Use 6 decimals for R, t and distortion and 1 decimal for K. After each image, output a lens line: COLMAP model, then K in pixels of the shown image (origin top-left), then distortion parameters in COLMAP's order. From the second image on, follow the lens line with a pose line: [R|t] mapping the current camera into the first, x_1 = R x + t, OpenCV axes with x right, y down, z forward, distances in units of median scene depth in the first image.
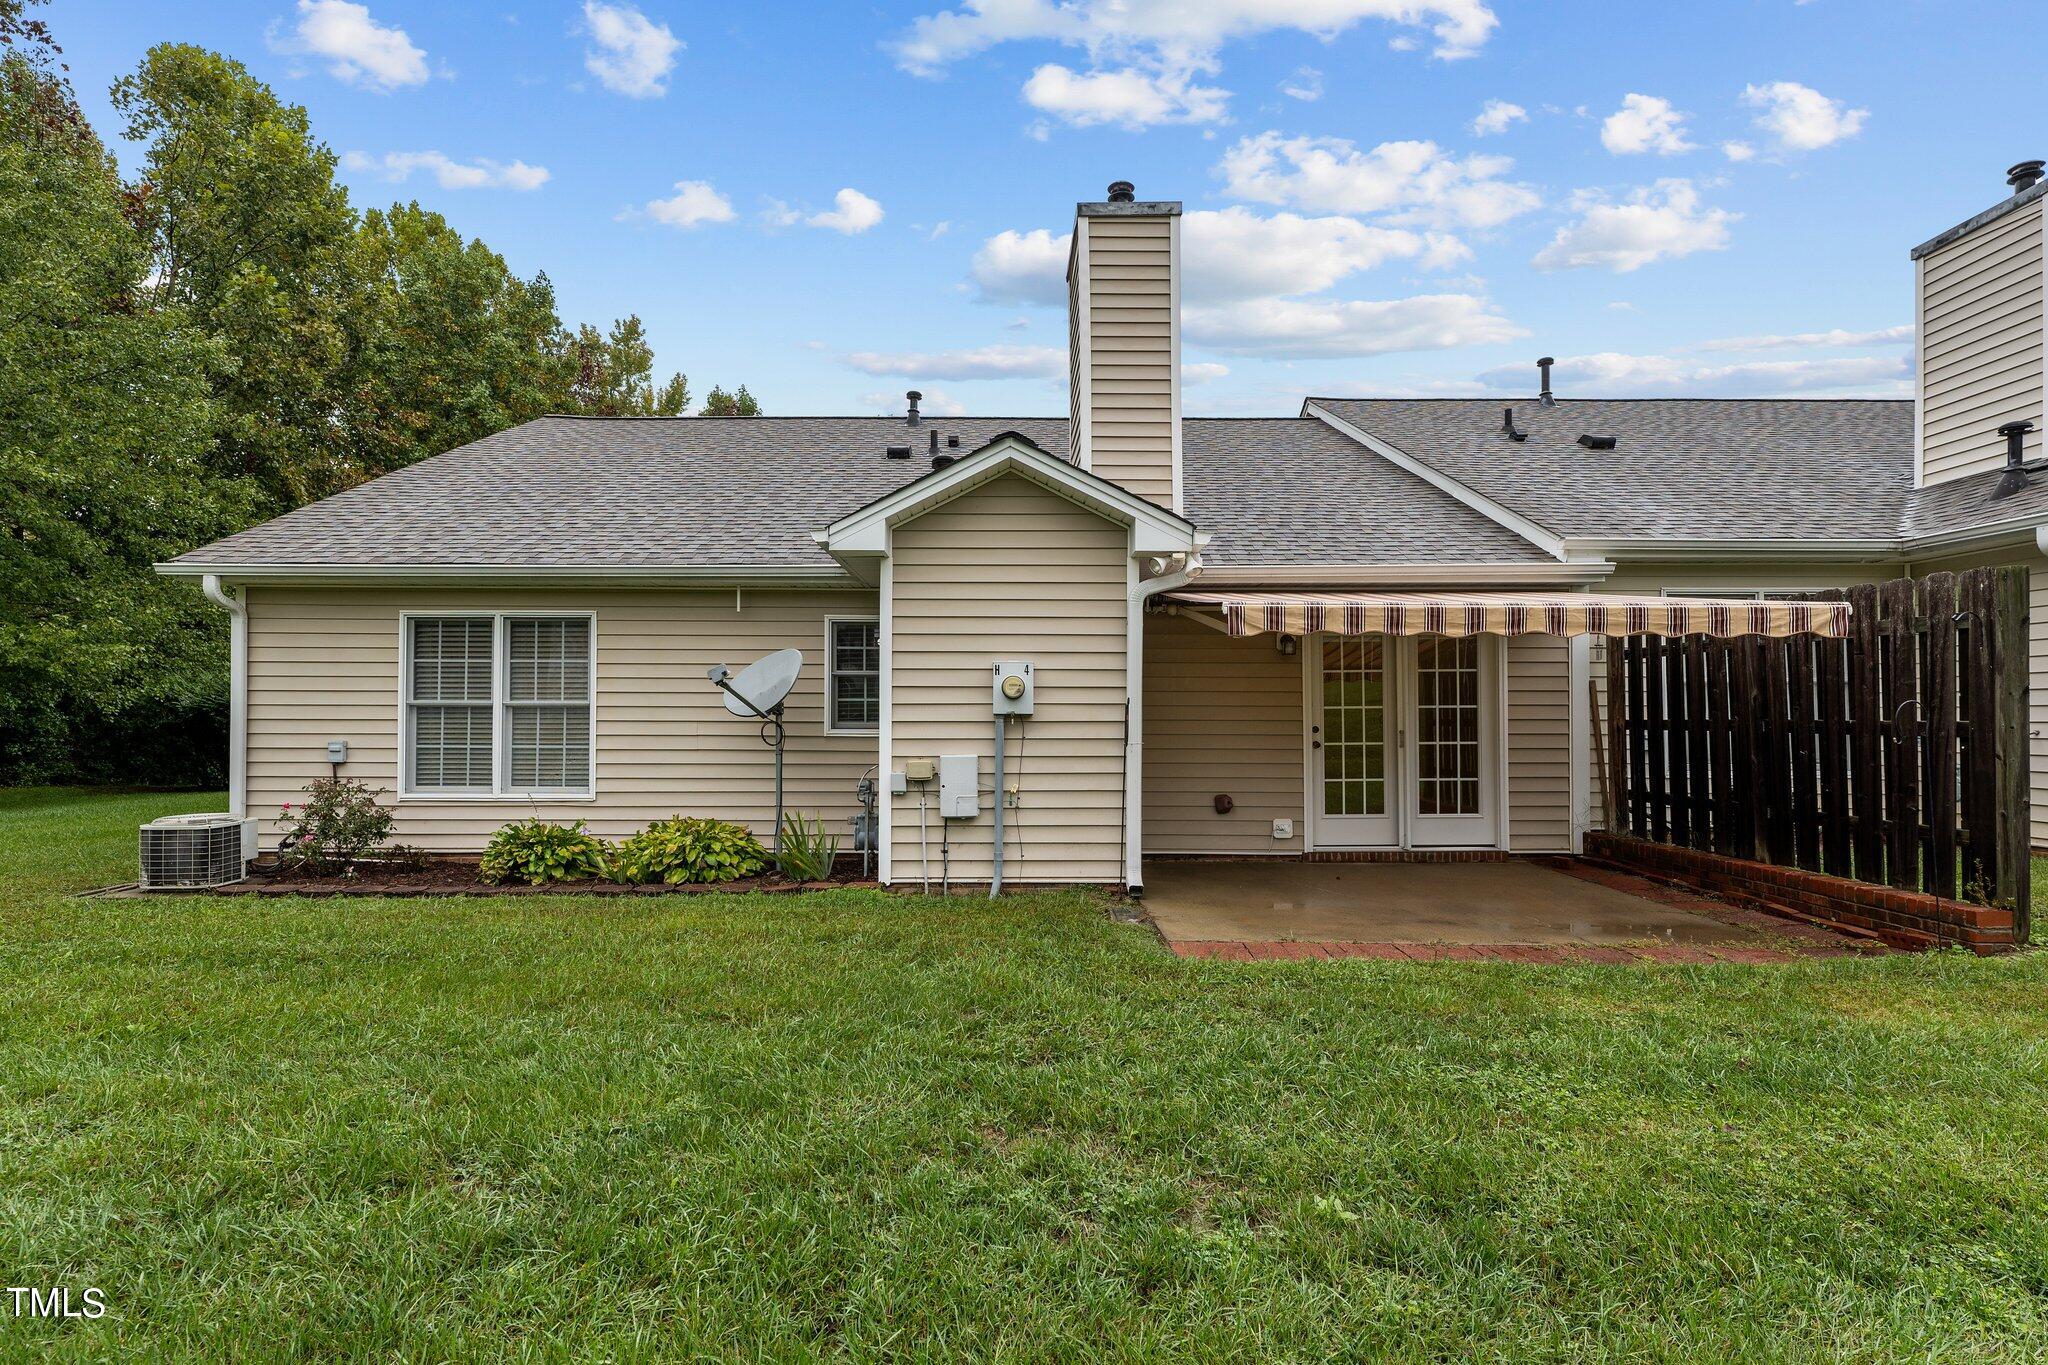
lens RADIAL K [[983.4, 0, 1024.0], [0, 983.4, 682.5], [0, 0, 1]] dist [0.003692, -0.000132]
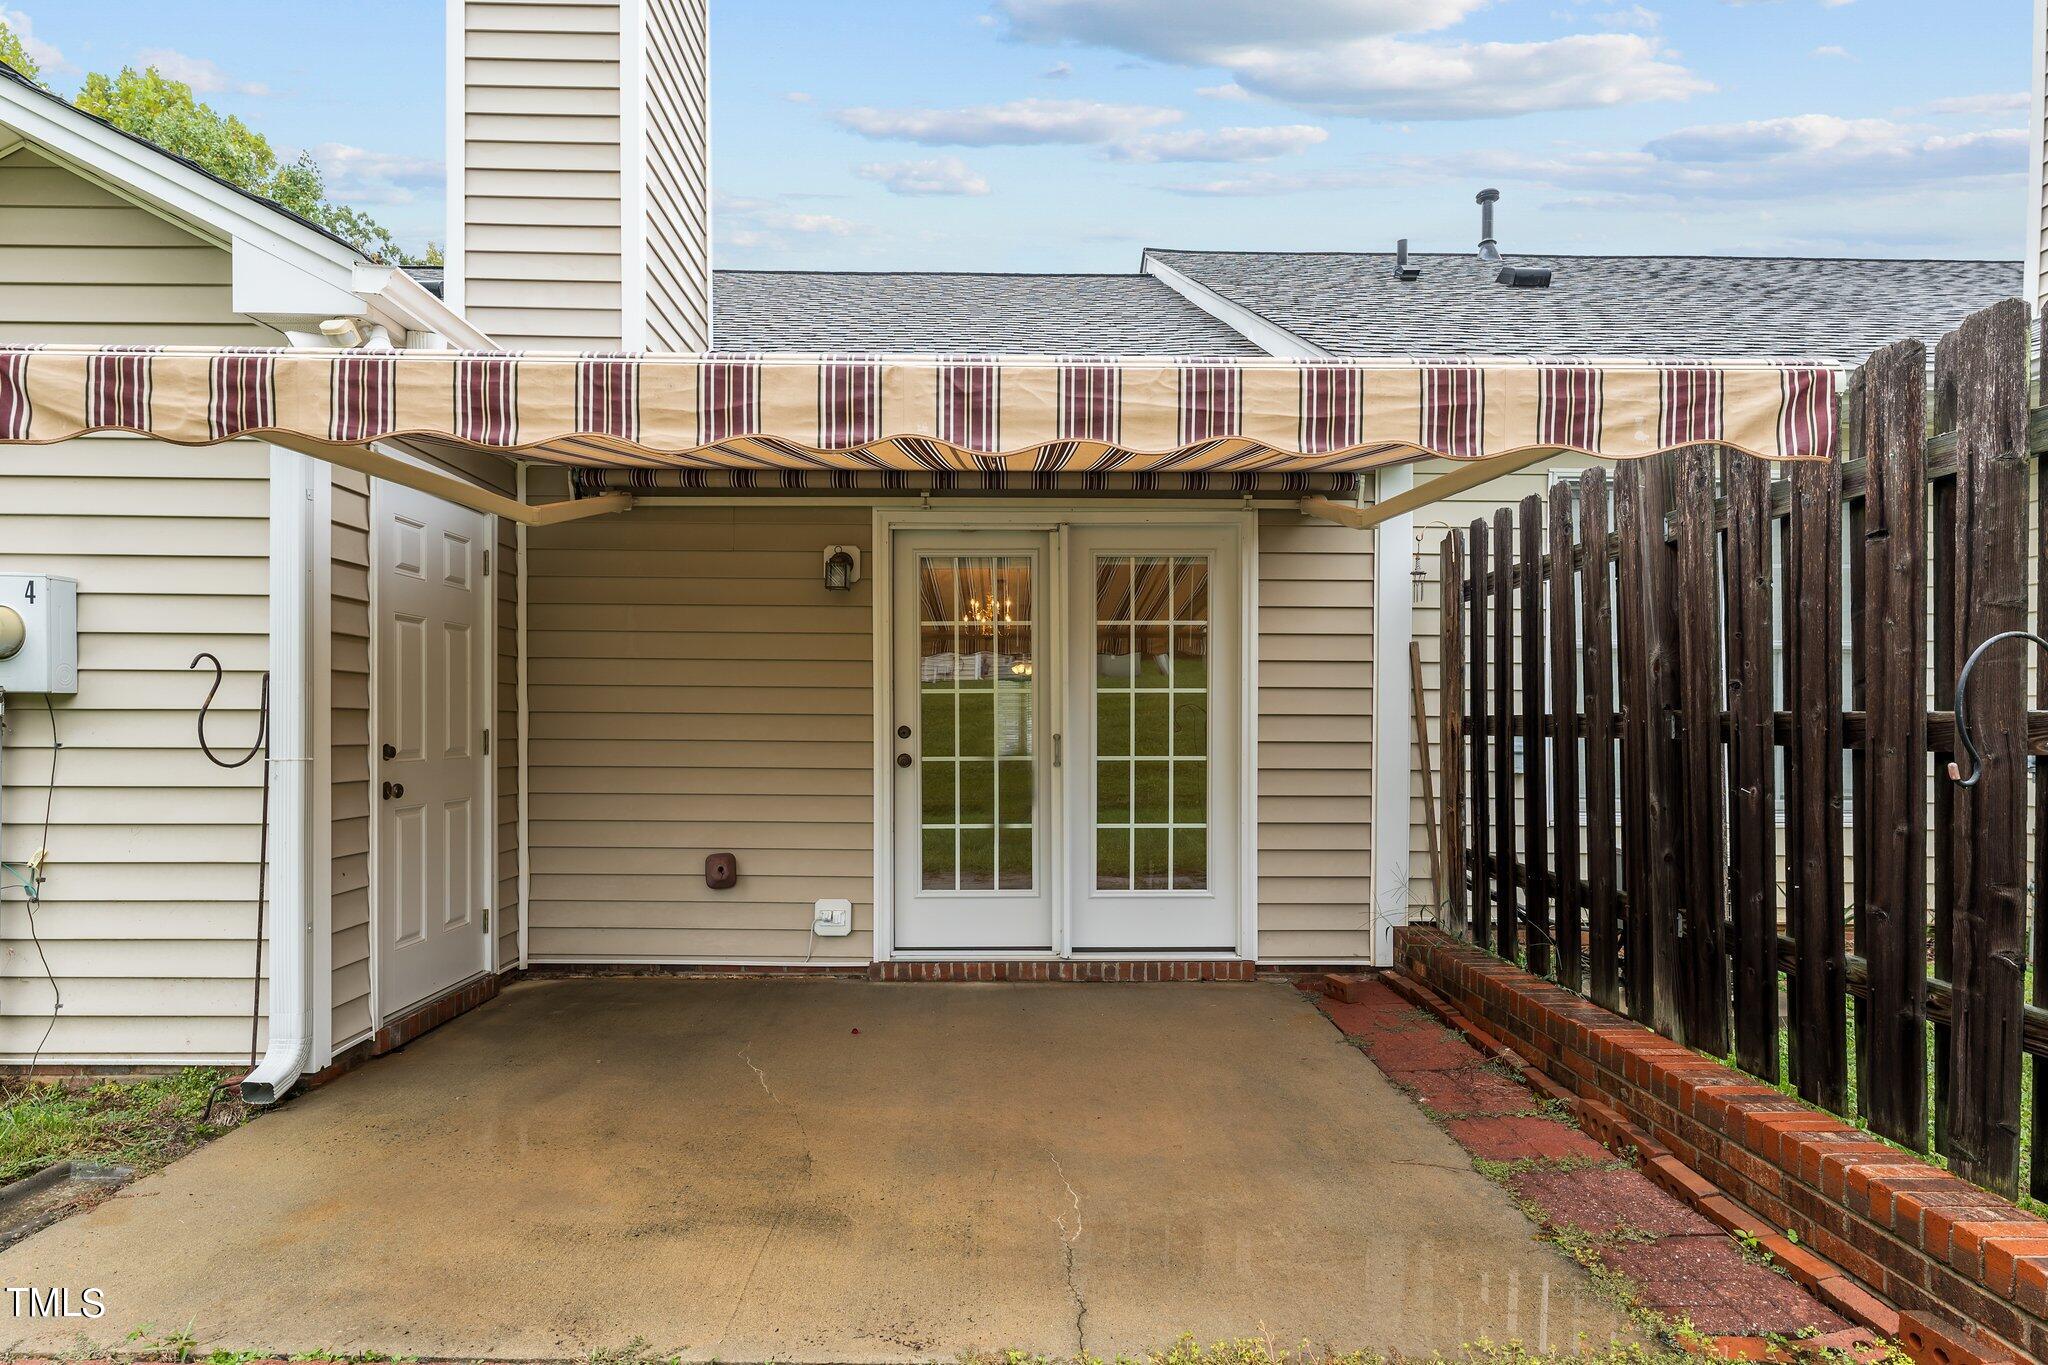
lens RADIAL K [[1108.6, 0, 1021.3], [0, 1108.6, 705.6], [0, 0, 1]] dist [-0.000912, -0.001208]
pose [[0.999956, 0.005393, 0.007613, 0.361131], [-0.005567, 0.999719, 0.023043, 0.019651], [-0.007487, -0.023084, 0.999705, 0.403834]]
